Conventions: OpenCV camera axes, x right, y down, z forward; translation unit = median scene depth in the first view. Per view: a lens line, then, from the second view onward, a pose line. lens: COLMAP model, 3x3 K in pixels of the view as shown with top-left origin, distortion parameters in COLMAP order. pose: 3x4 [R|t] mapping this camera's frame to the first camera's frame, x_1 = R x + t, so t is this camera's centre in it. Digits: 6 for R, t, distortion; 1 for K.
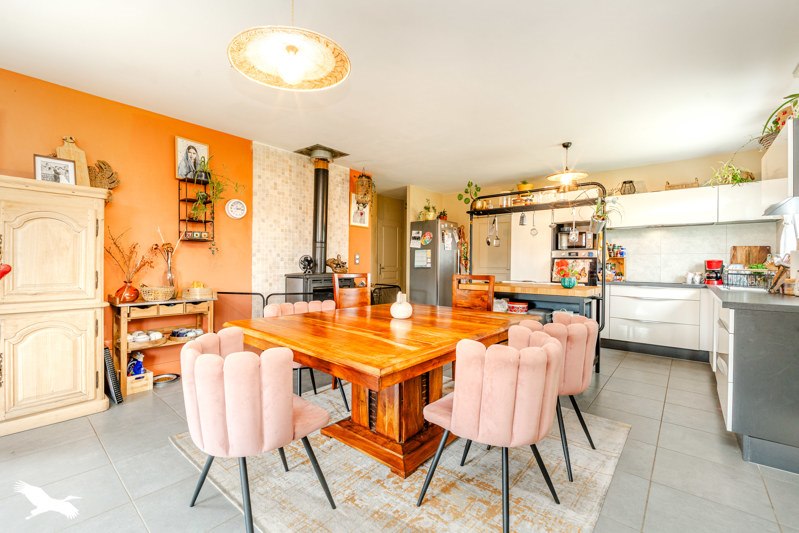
lens RADIAL K [[340.2, 0, 398.8], [0, 340.2, 267.8], [0, 0, 1]] dist [0.001780, 0.000134]
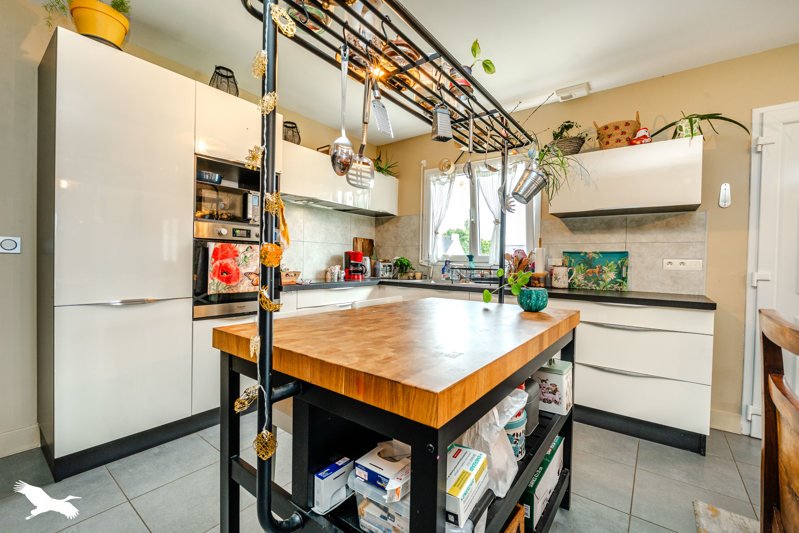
lens RADIAL K [[340.2, 0, 398.9], [0, 340.2, 263.9], [0, 0, 1]] dist [0.001780, 0.000134]
pose [[-0.050746, -0.019226, 0.998526, 0.037037], [-0.016123, 0.999700, 0.018429, -0.009731], [-0.998581, -0.015164, -0.051041, 0.811343]]
